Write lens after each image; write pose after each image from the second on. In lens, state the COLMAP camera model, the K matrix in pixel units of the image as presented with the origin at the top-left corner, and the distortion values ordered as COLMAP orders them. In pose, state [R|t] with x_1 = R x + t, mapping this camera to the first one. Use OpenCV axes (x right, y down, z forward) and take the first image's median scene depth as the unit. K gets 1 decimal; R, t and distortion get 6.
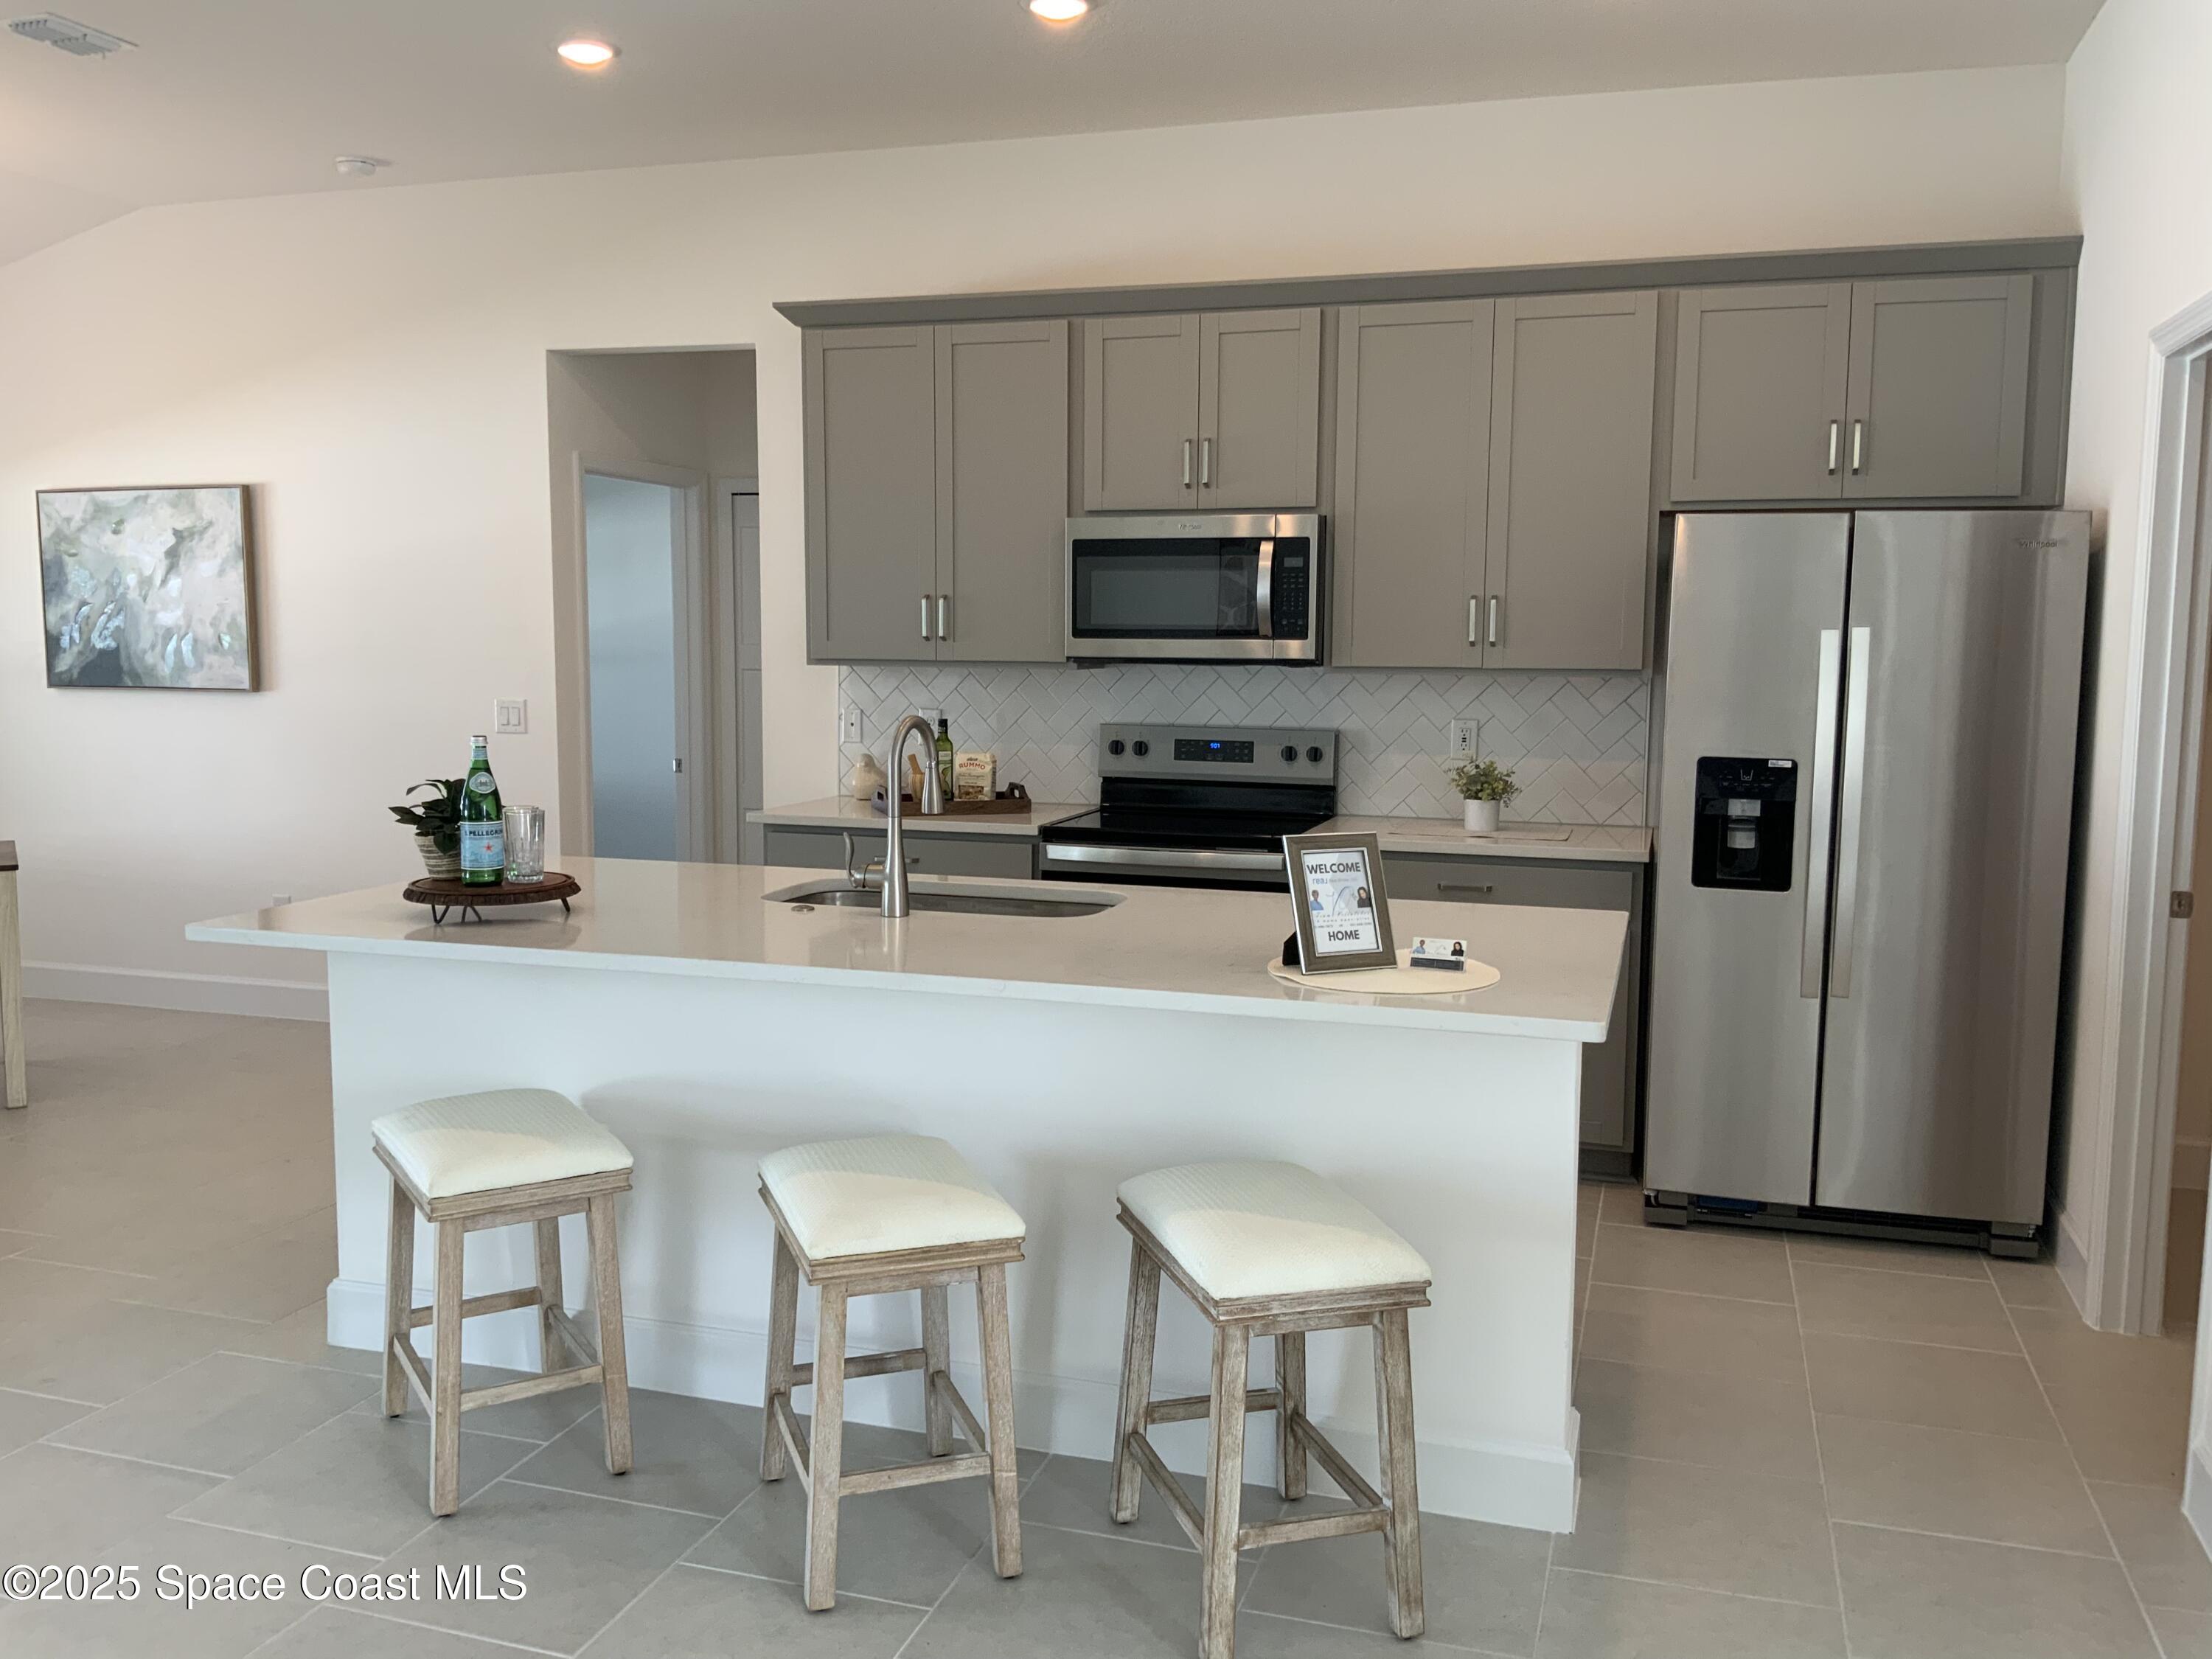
lens RADIAL K [[1819.5, 0, 1106.0], [0, 1819.5, 829.5], [0, 0, 1]] dist [0.106012, -0.226815]
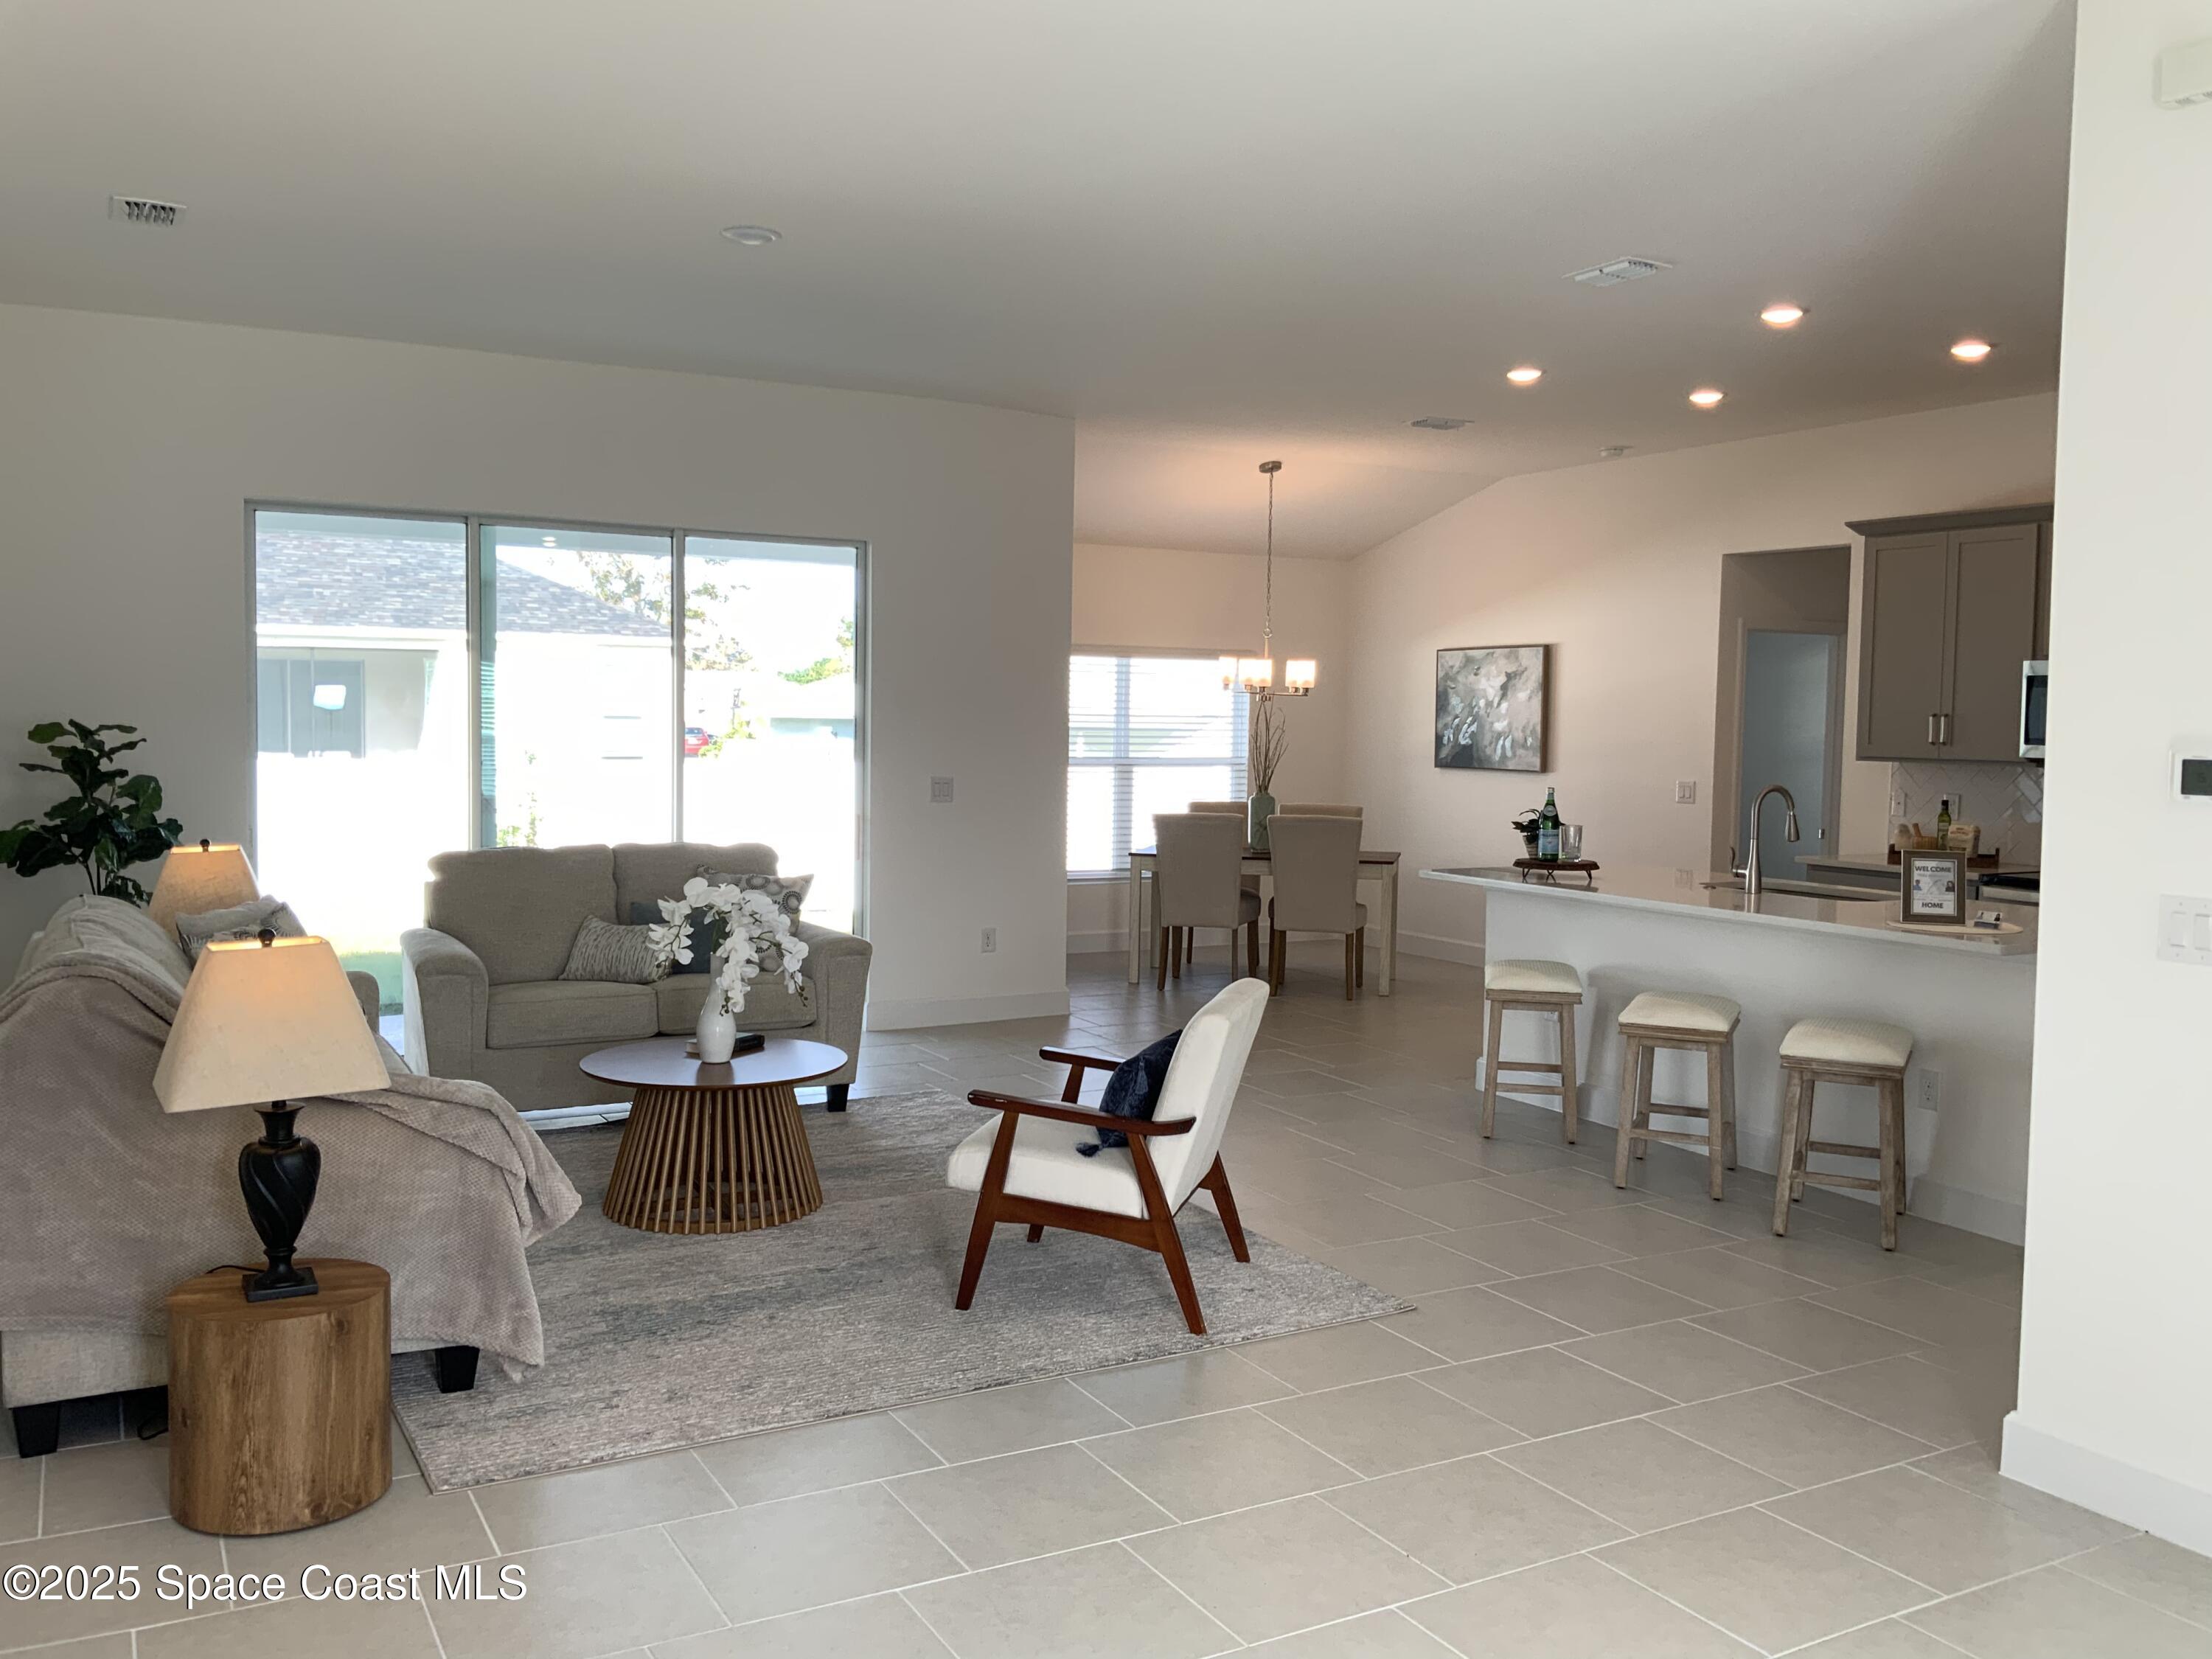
lens RADIAL K [[1819.5, 0, 1106.0], [0, 1819.5, 829.5], [0, 0, 1]] dist [0.106012, -0.226815]
pose [[0.727845, 0.046654, -0.684153, 0.423994], [-0.084464, 0.996185, -0.021926, 0.049886], [0.680520, 0.073745, 0.729009, -0.499574]]
